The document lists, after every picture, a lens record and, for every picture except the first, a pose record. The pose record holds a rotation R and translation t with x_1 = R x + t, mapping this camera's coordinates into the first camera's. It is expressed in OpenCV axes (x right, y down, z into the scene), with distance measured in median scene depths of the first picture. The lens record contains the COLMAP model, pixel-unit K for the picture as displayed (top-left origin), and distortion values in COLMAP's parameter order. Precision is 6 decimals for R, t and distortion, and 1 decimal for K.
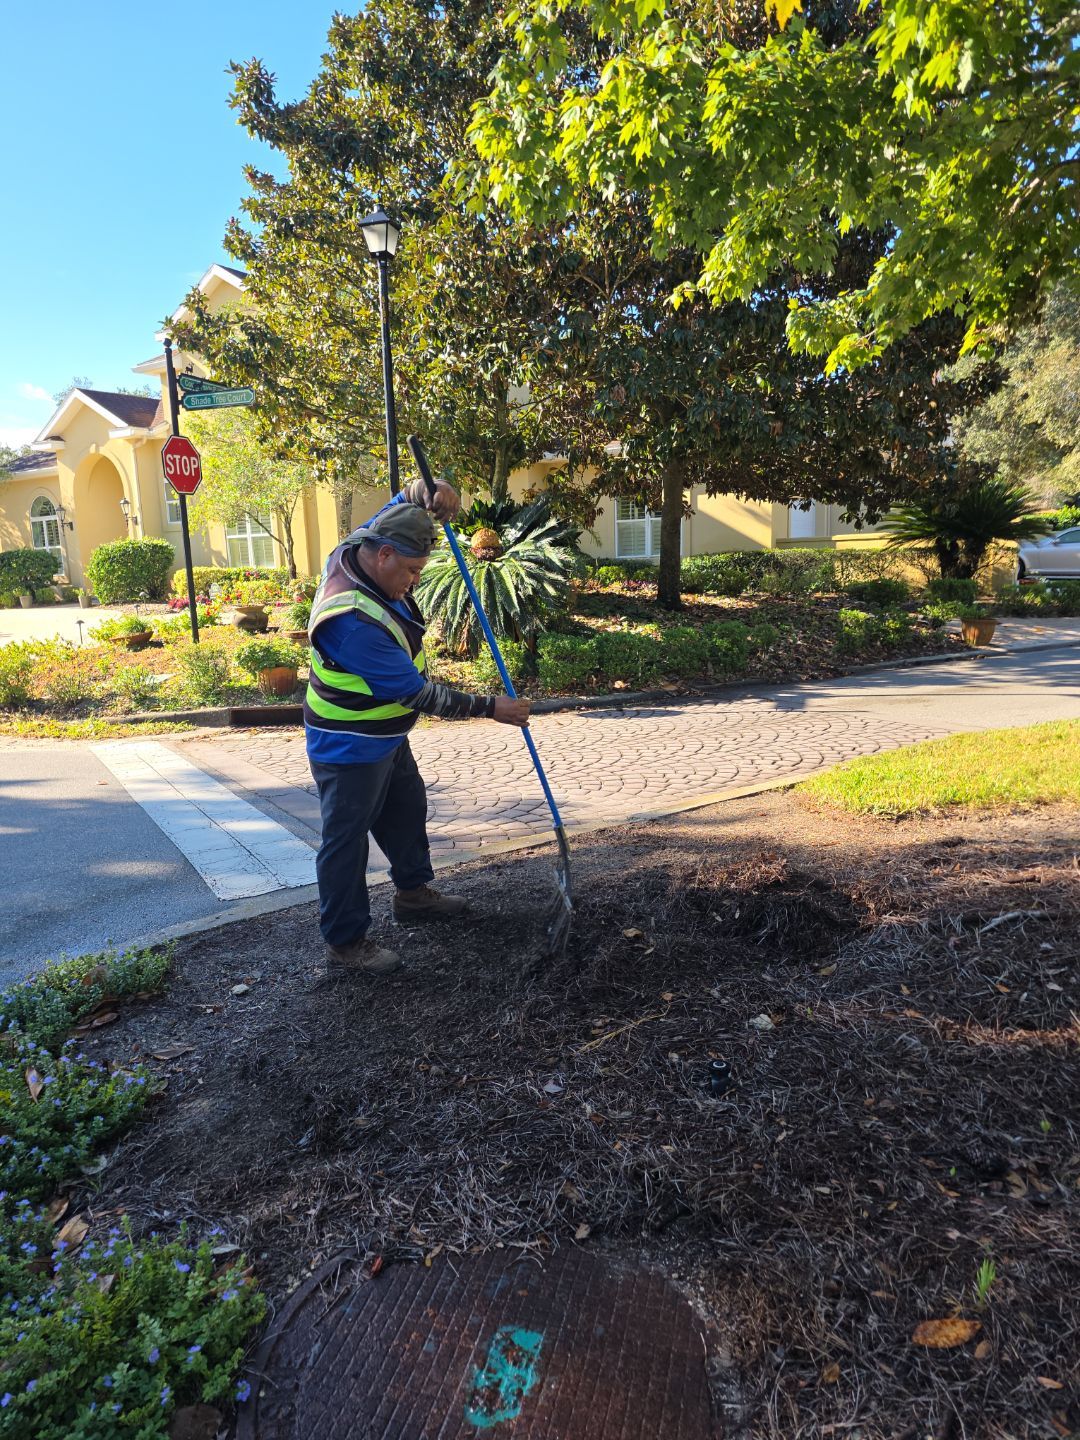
lens RADIAL K [[961.4, 0, 501.8], [0, 961.4, 729.0], [0, 0, 1]] dist [0.046936, -0.023993]
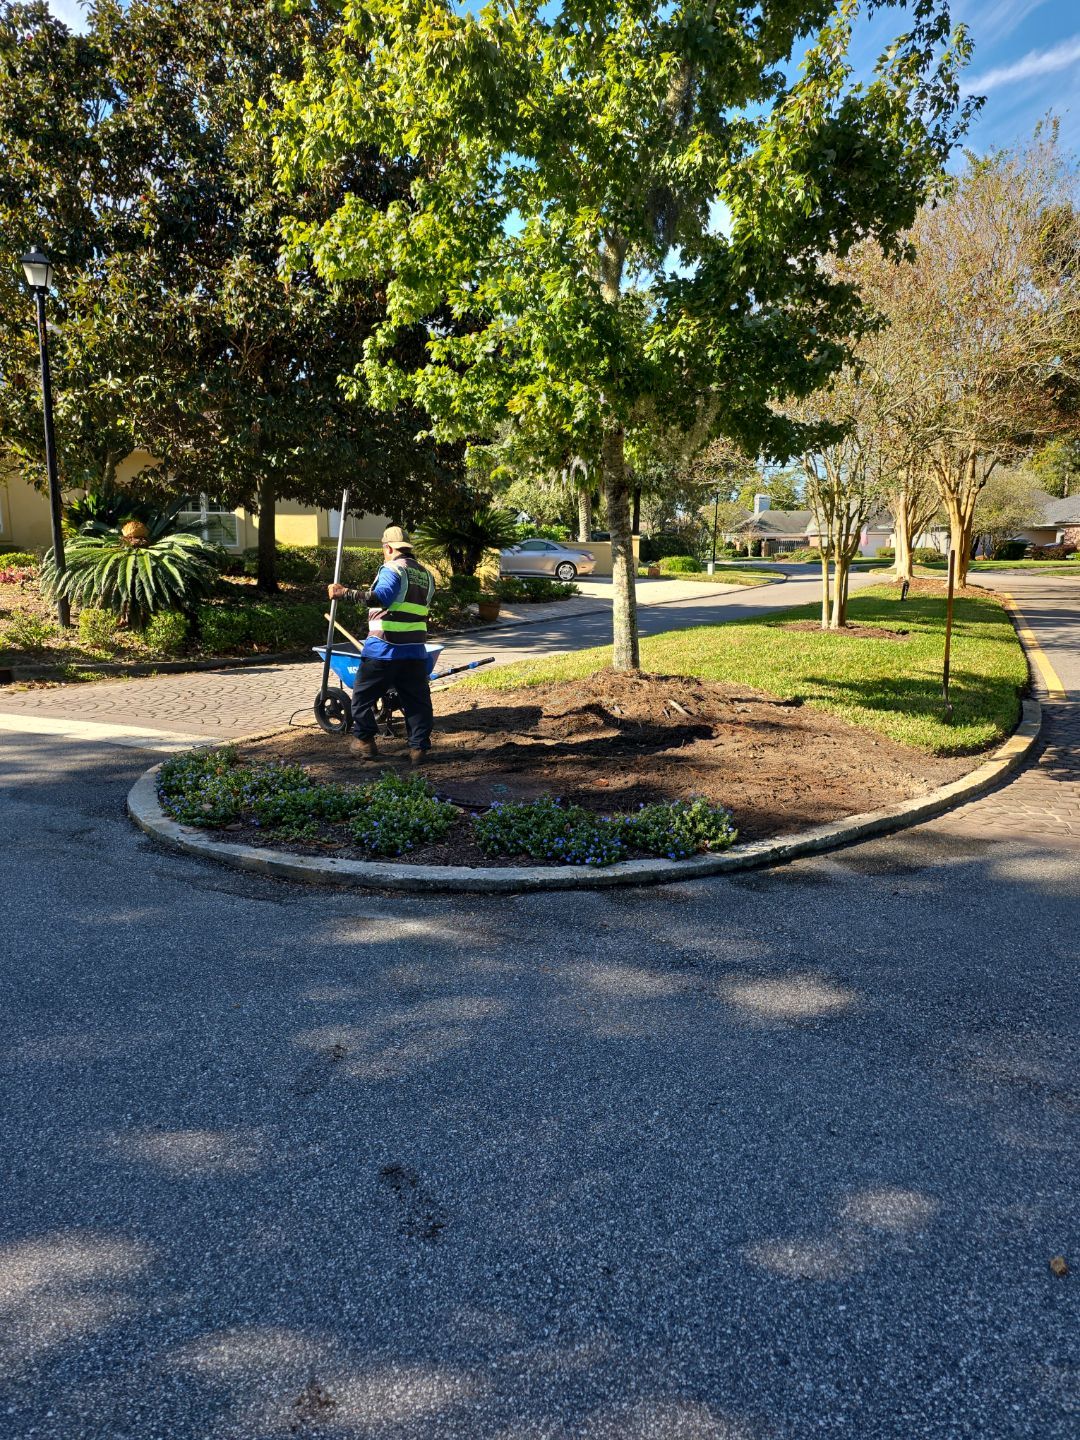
lens RADIAL K [[961.4, 0, 529.4], [0, 961.4, 723.5], [0, 0, 1]] dist [0.046936, -0.023993]
pose [[0.846155, -0.056665, 0.529916, -0.230647], [0.054045, 0.998329, 0.020455, 0.042595], [-0.530190, 0.011332, 0.847803, -0.267142]]
